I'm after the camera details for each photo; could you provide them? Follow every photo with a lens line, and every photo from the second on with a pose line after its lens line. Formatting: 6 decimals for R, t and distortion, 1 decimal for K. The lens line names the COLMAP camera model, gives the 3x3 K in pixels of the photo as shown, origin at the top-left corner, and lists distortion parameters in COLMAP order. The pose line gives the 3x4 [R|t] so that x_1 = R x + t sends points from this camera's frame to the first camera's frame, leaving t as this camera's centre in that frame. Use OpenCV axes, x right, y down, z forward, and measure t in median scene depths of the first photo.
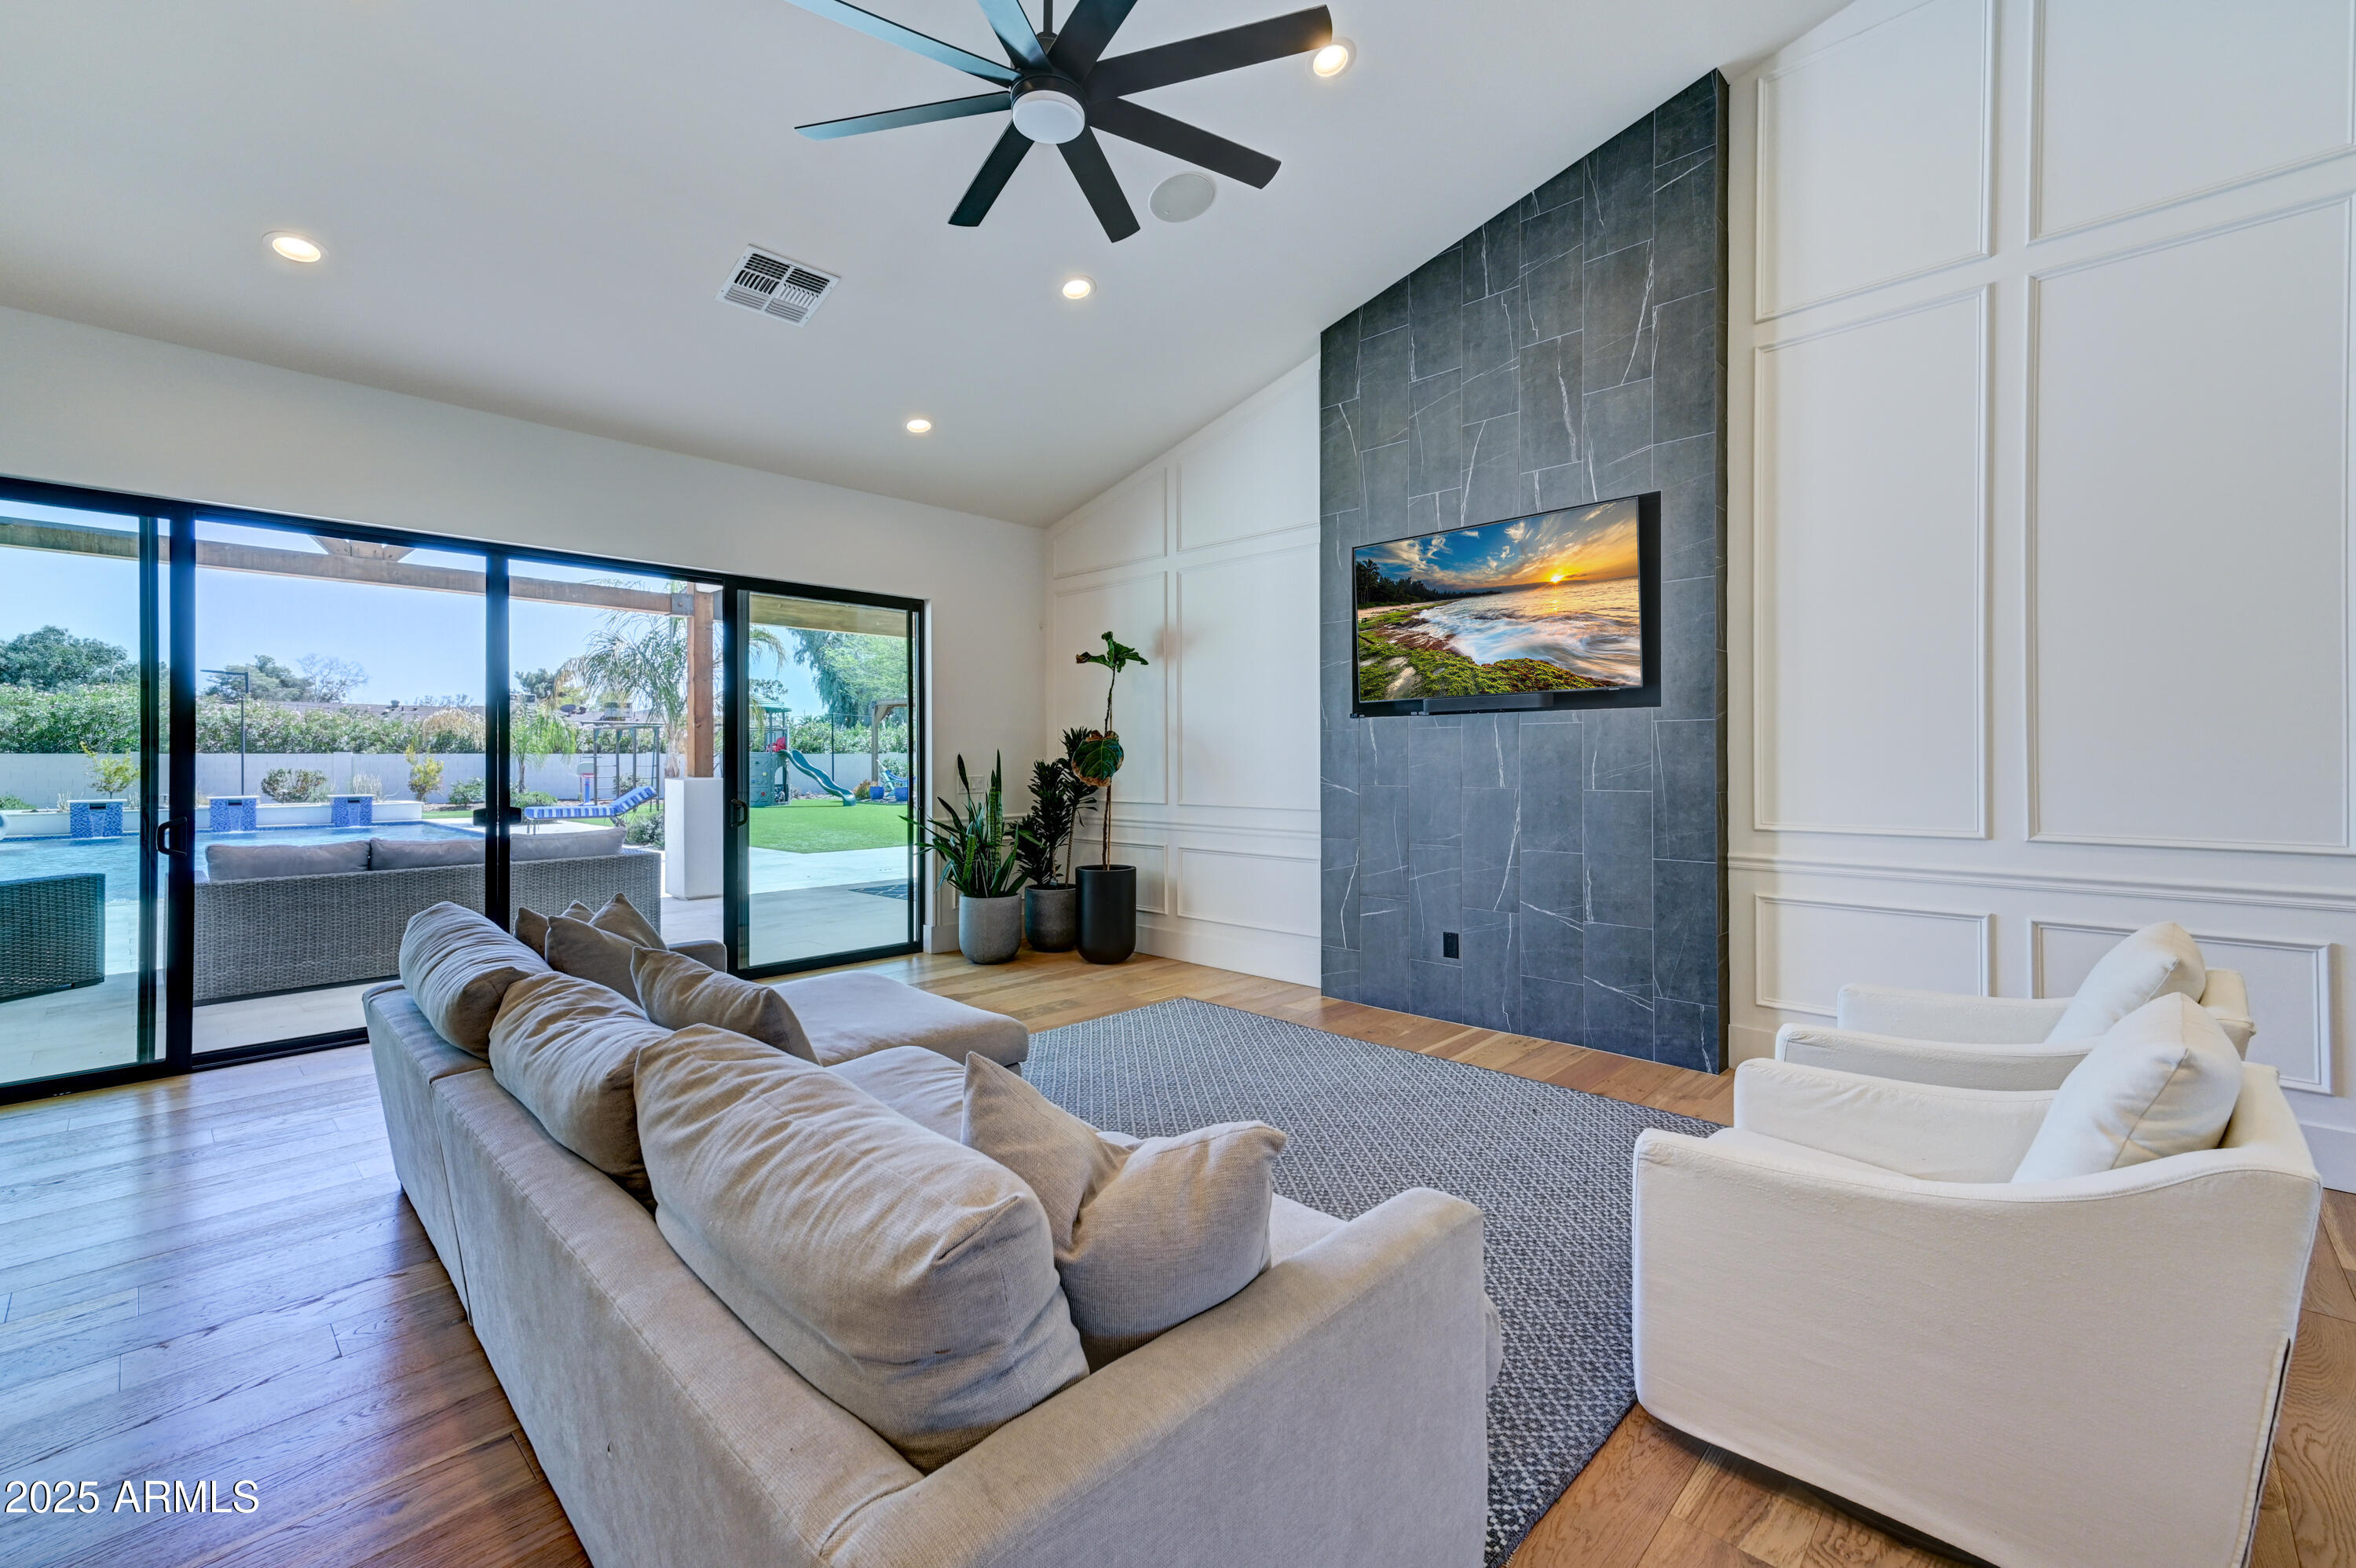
lens RADIAL K [[989.3, 0, 1178.9], [0, 989.3, 755.7], [0, 0, 1]] dist [0.014765, 0.000338]
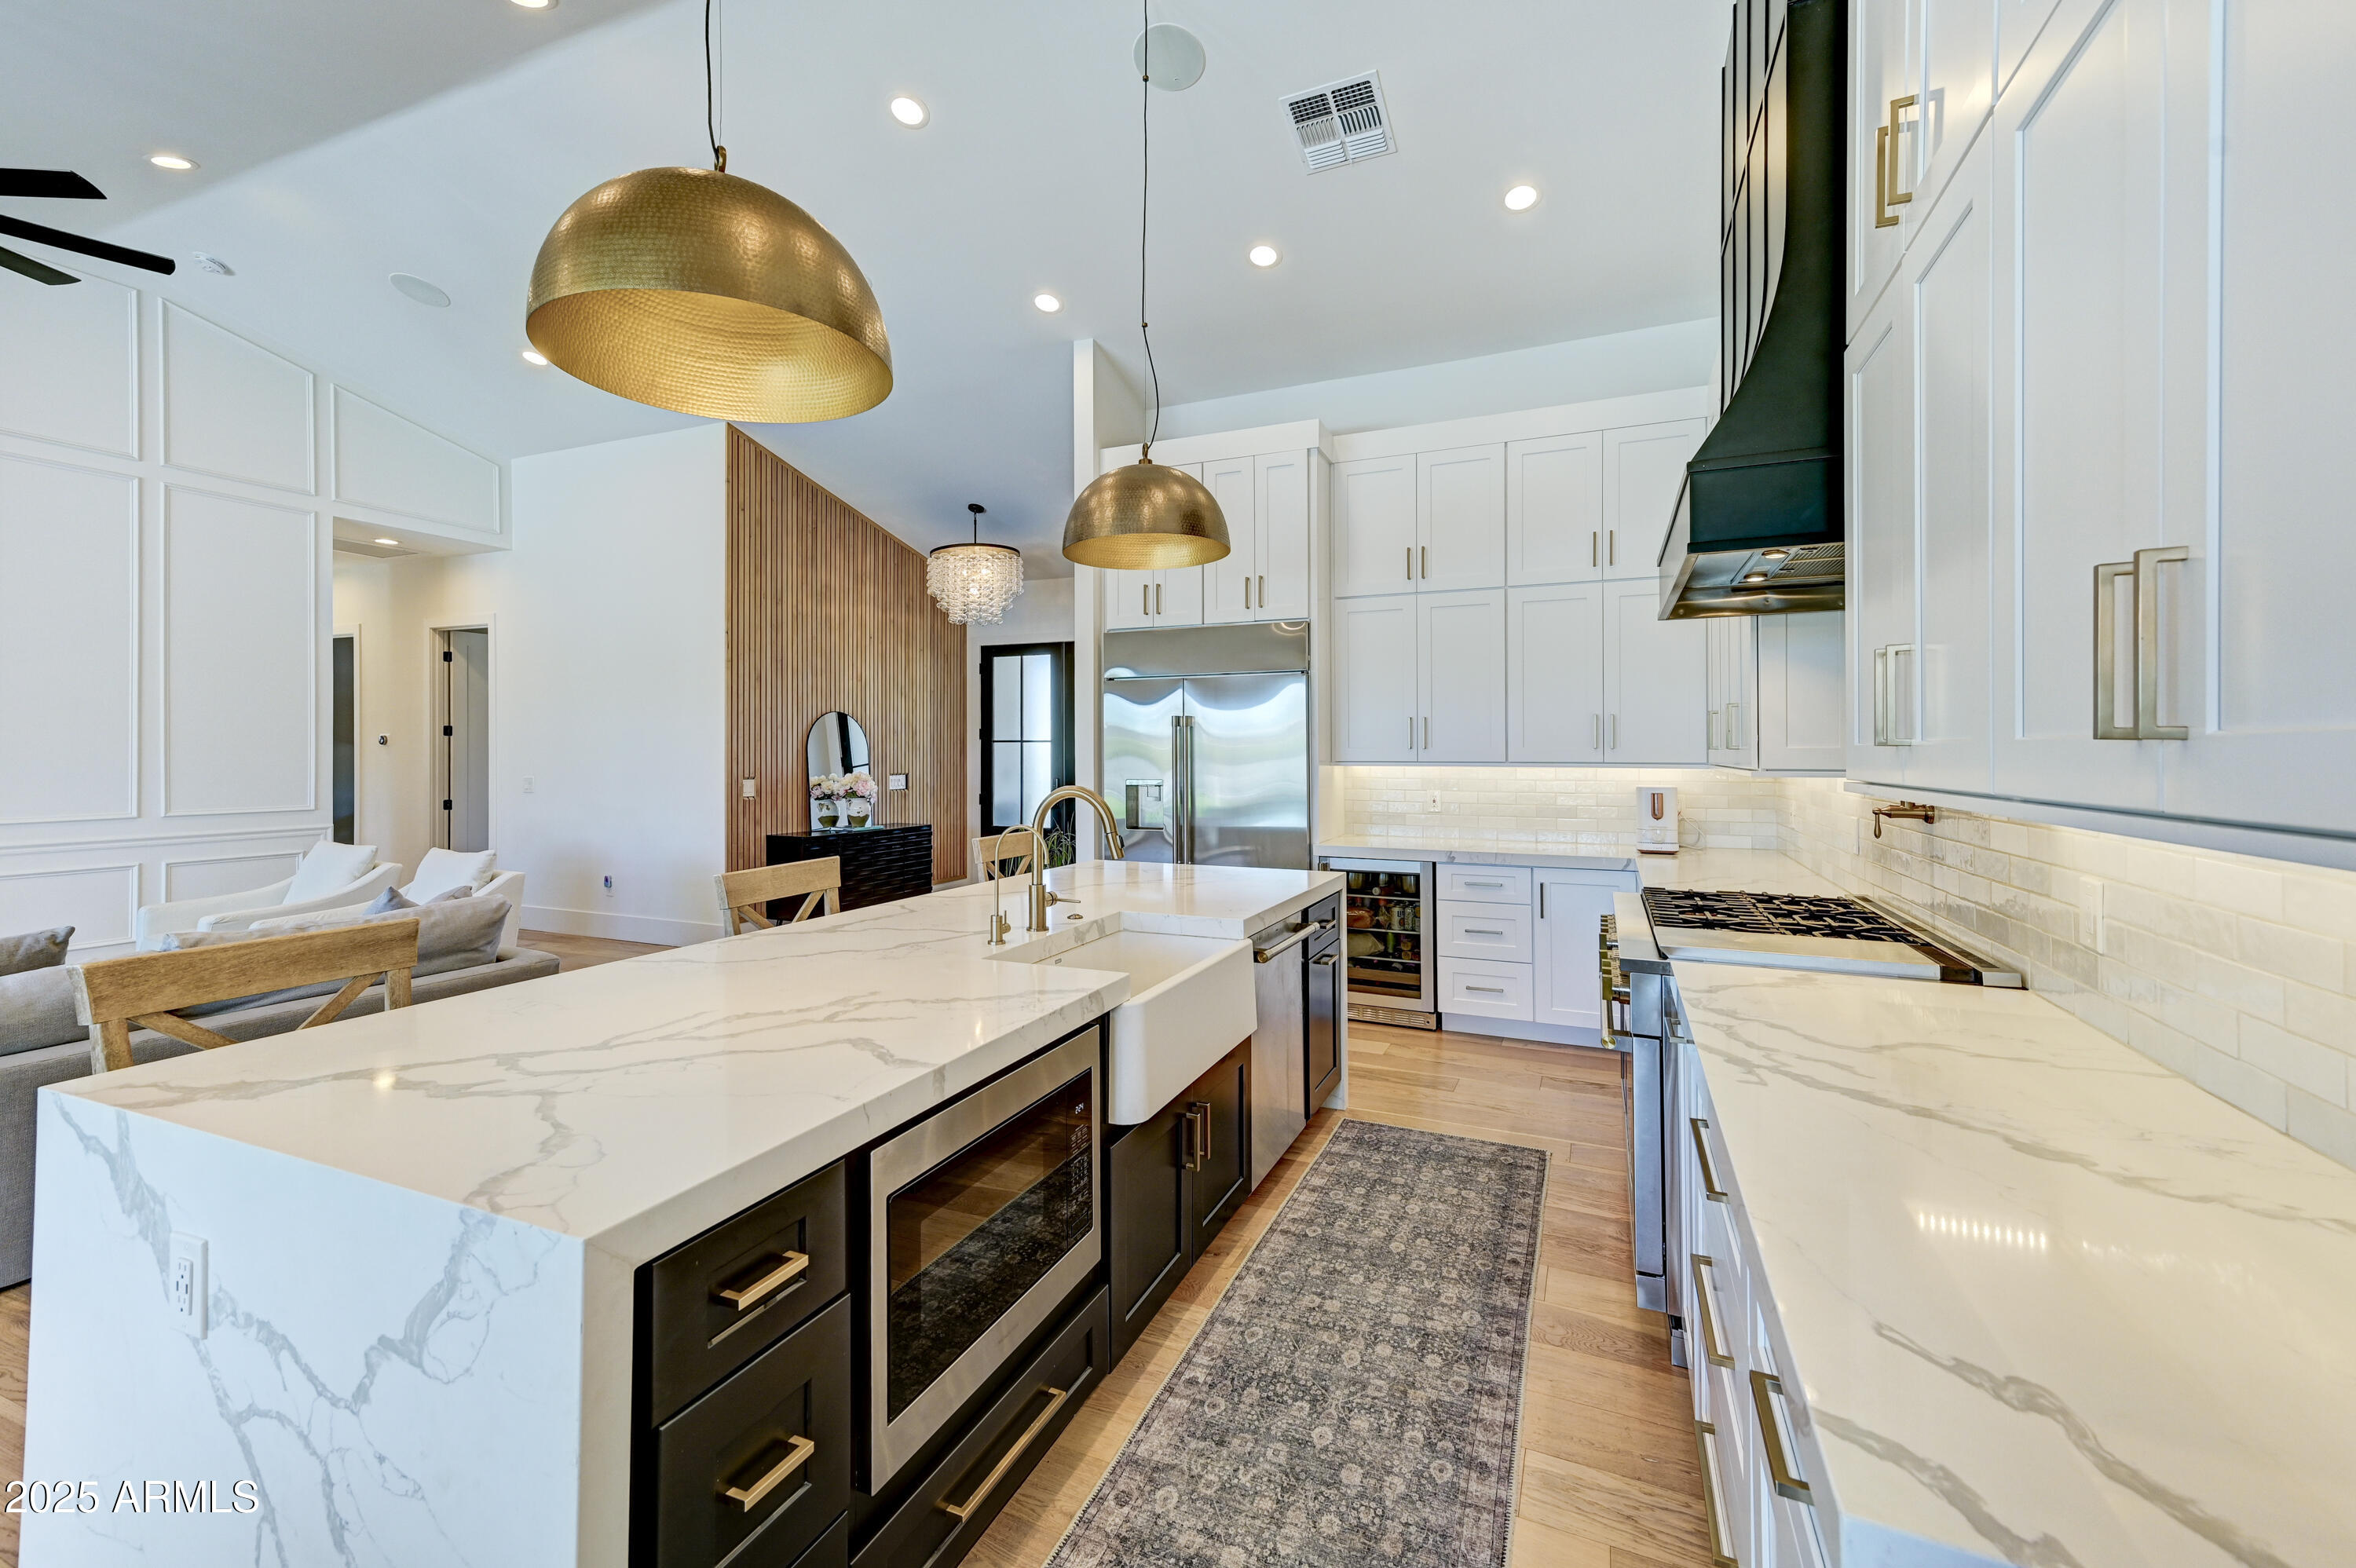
lens RADIAL K [[968.7, 0, 1172.5], [0, 968.7, 745.5], [0, 0, 1]] dist [0.020316, 0.000032]
pose [[-0.342797, 0.006782, 0.939385, -0.938305], [-0.002528, 0.999964, -0.008142, -0.018925], [-0.939406, -0.005166, -0.342767, -0.021630]]
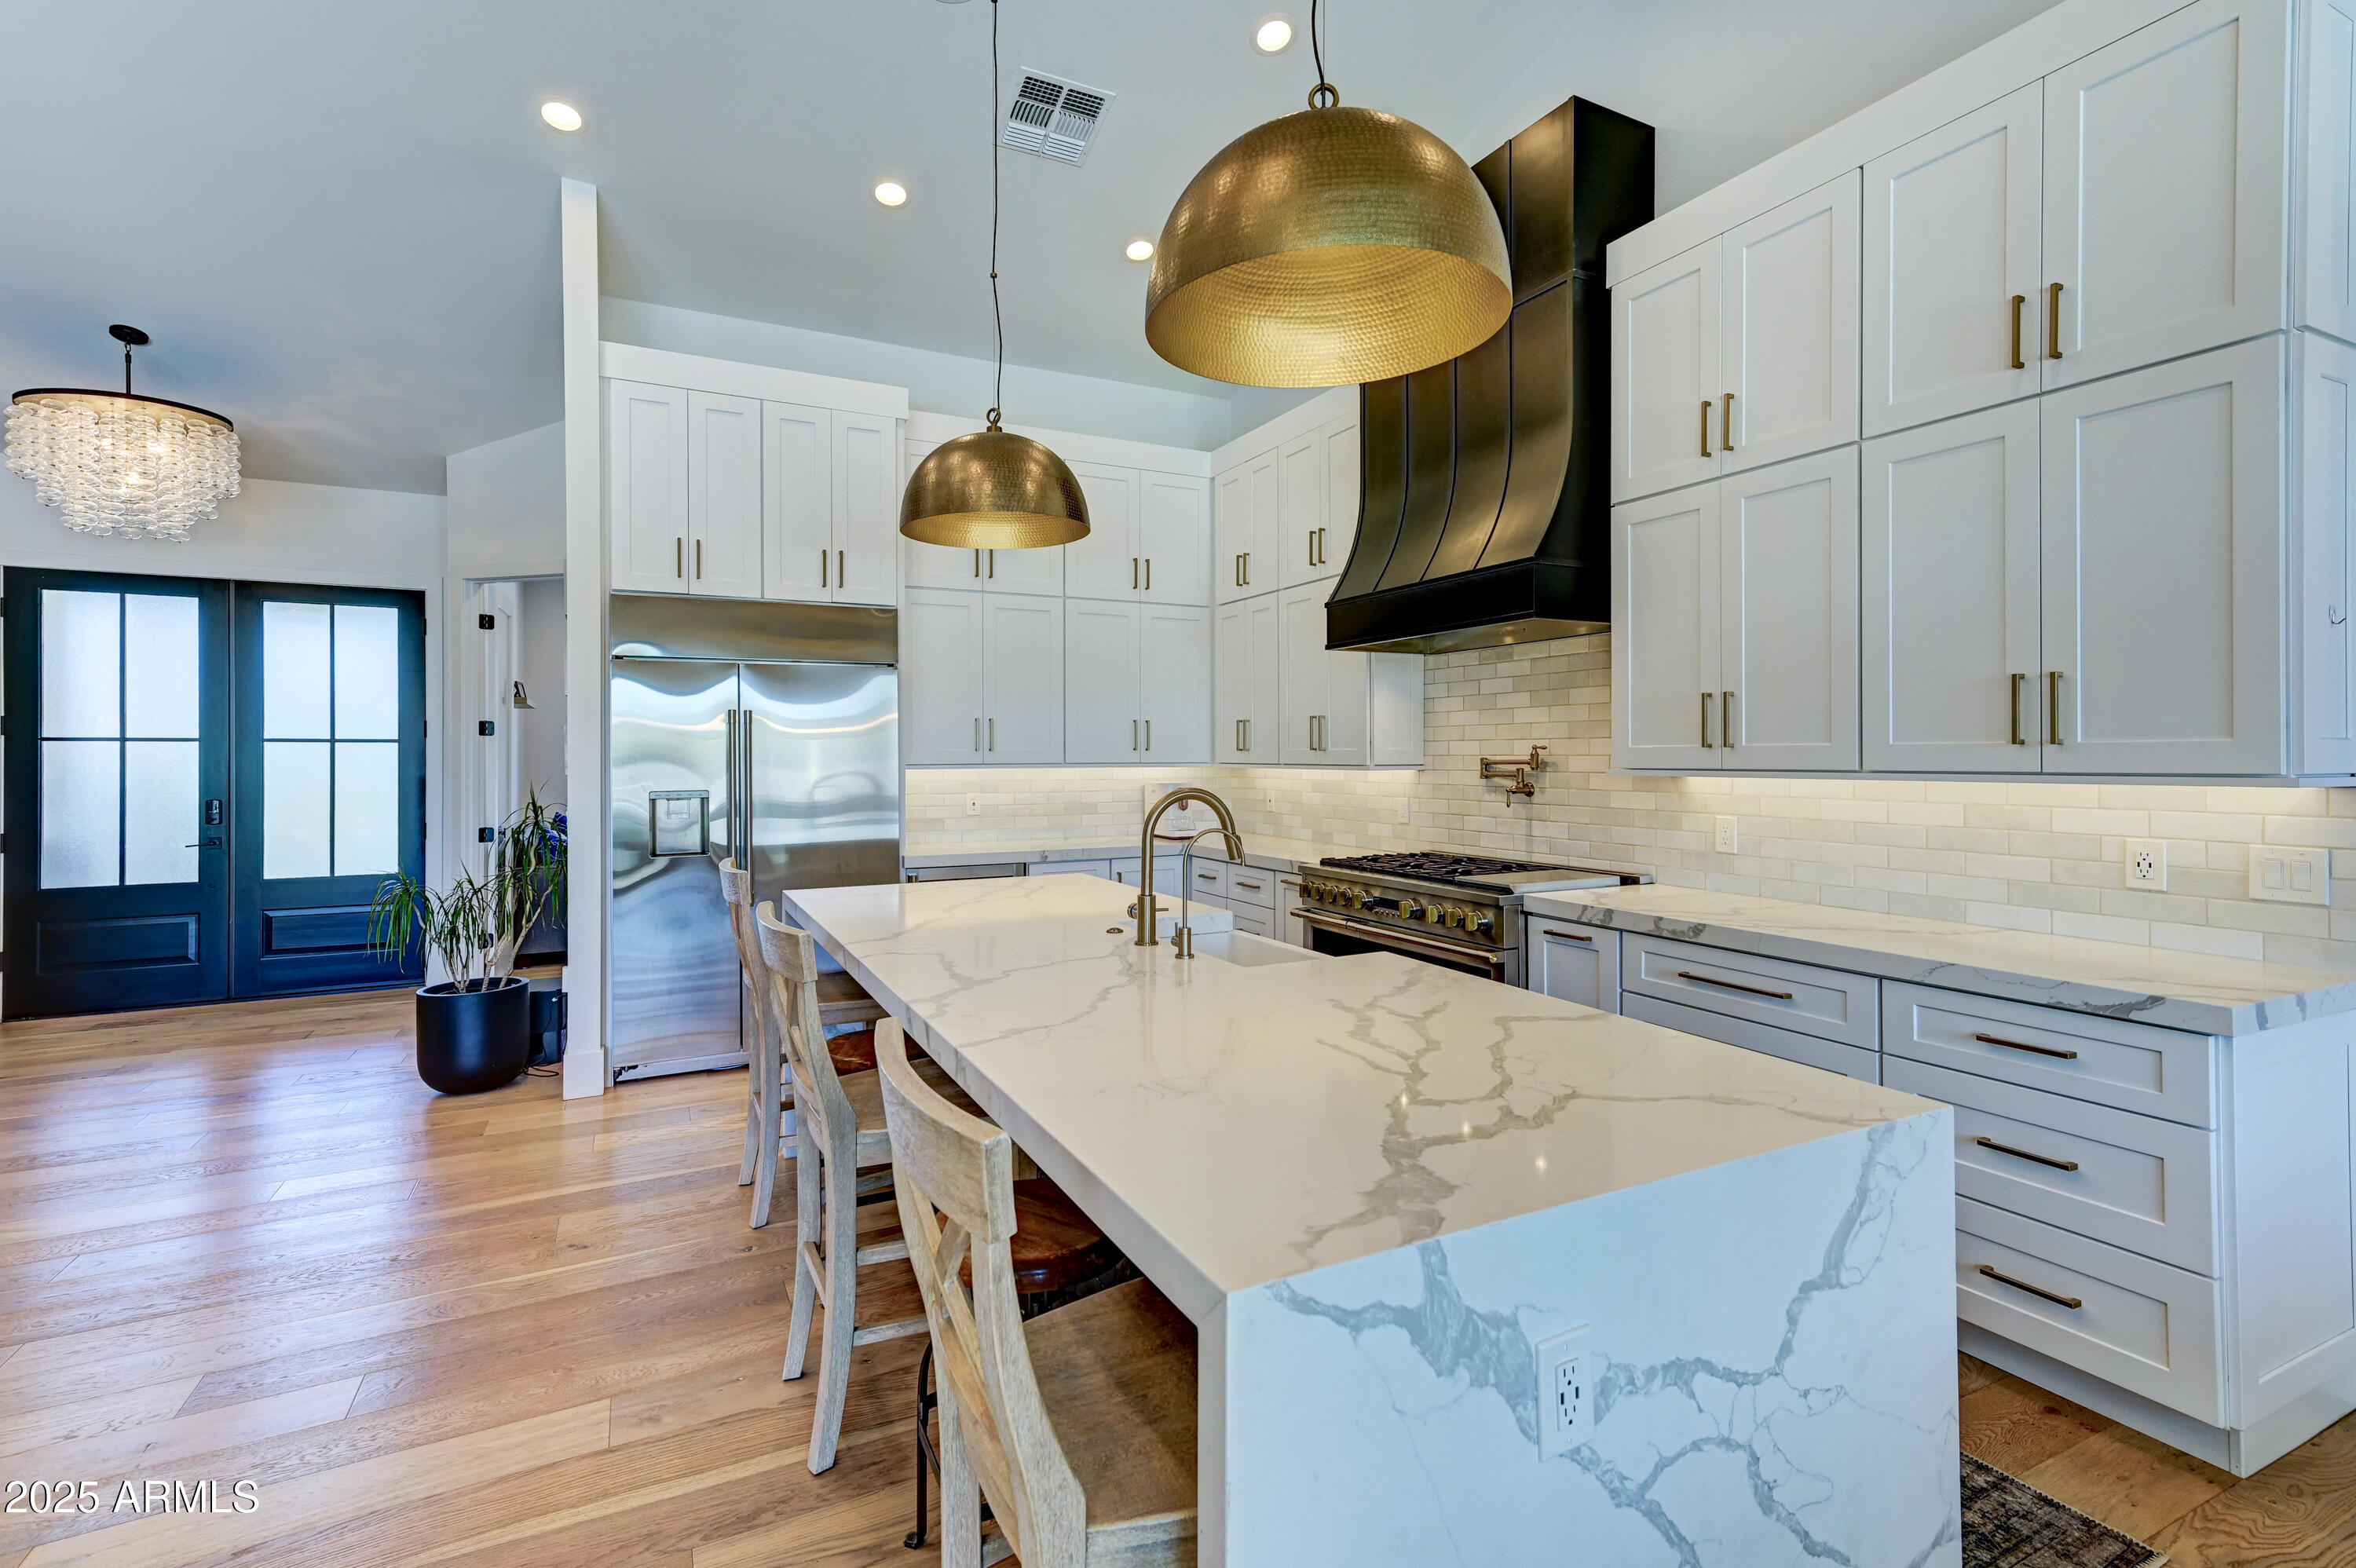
lens RADIAL K [[1071.2, 0, 1173.7], [0, 1071.2, 748.8], [0, 0, 1]] dist [0.021624, -0.000003]
pose [[-0.944259, 0.005550, 0.329157, -0.609880], [0.003336, 0.999968, -0.007290, -0.017657], [-0.329186, -0.005786, -0.944247, 0.372496]]
